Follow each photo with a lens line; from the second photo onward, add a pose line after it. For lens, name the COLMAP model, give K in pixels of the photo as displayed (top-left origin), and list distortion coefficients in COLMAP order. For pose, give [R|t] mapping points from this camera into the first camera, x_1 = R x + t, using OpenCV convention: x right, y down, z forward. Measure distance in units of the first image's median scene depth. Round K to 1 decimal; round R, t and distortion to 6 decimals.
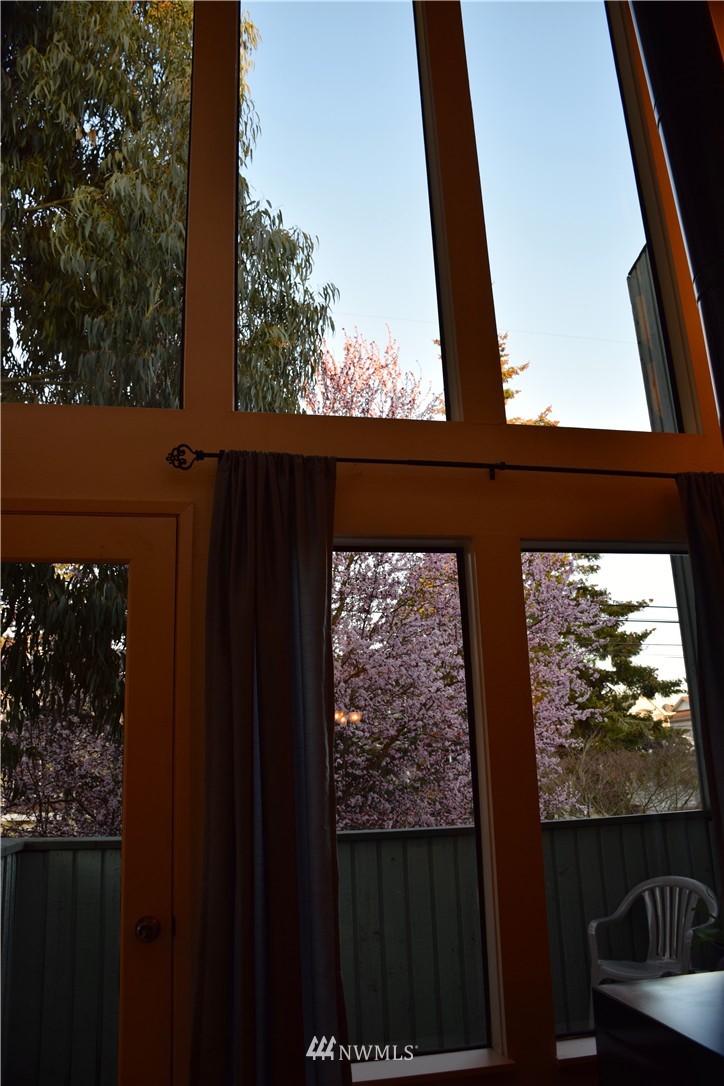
lens RADIAL K [[843.5, 0, 362.0], [0, 843.5, 543.0], [0, 0, 1]] dist [-0.123104, 0.068719]
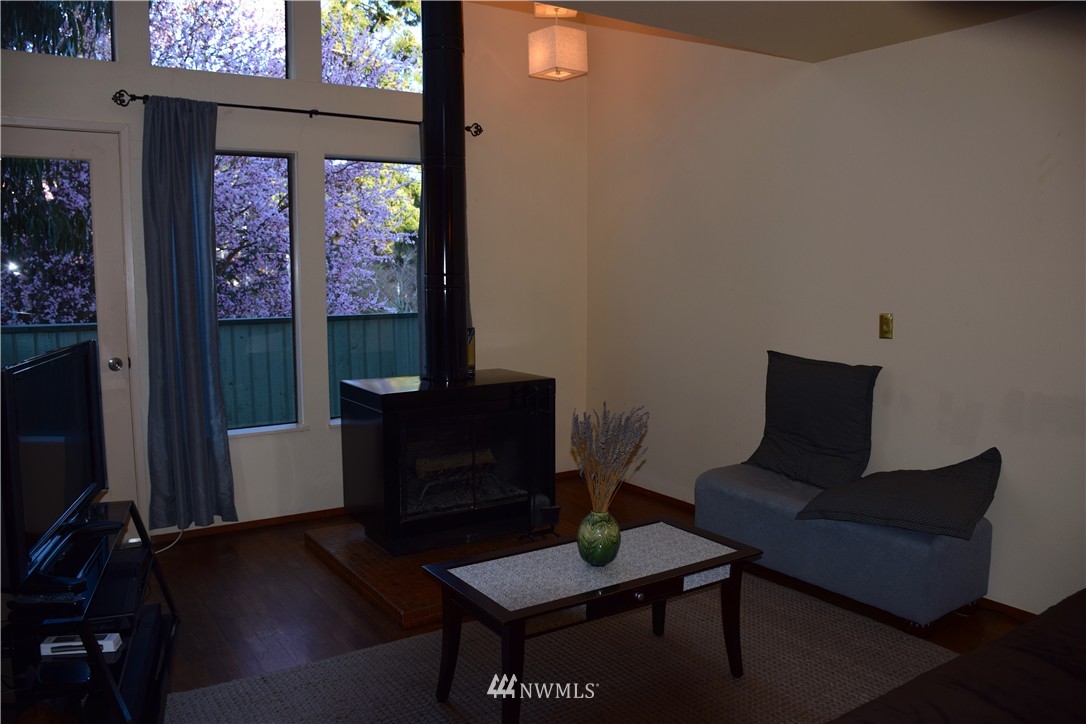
lens RADIAL K [[843.5, 0, 536.6], [0, 843.5, 360.4], [0, 0, 1]] dist [-0.123104, 0.068719]
pose [[0.923667, -0.011599, 0.383021, -0.047895], [-0.126823, 0.933959, 0.334120, -0.156486], [-0.361602, -0.357191, 0.861196, -0.523822]]
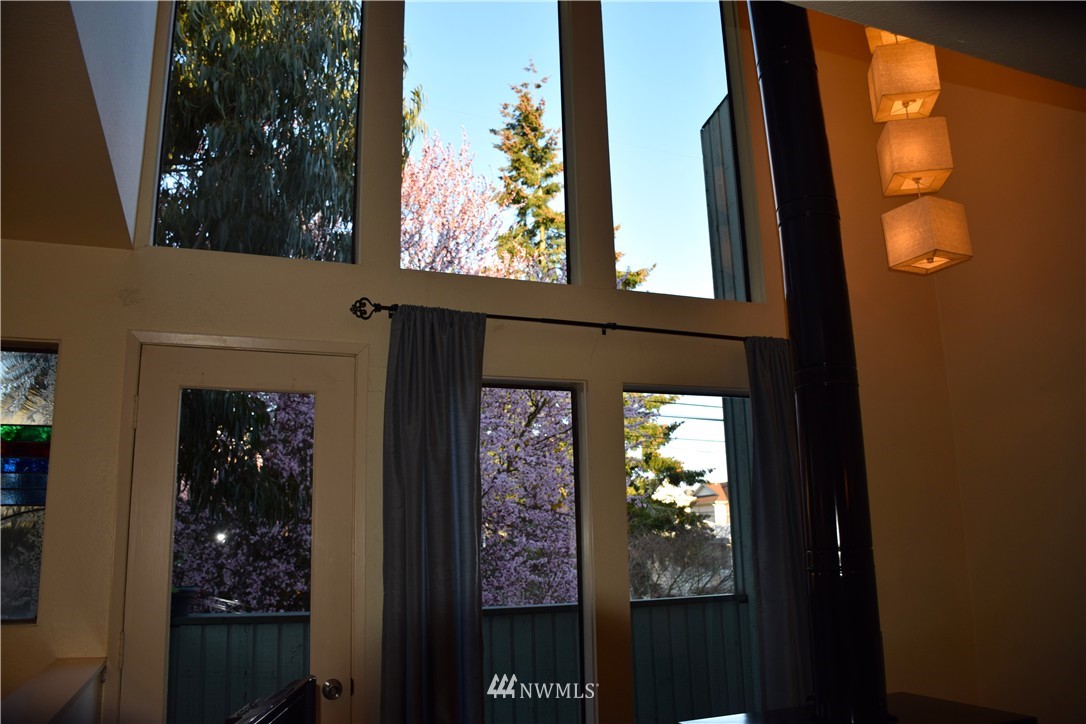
lens RADIAL K [[838.8, 0, 539.8], [0, 838.8, 367.0], [0, 0, 1]] dist [-0.123553, 0.000754]
pose [[0.983898, 0.048806, 0.171939, -0.100371], [-0.058224, 0.997043, 0.050162, -0.056391], [-0.168983, -0.059365, 0.983830, -0.141485]]
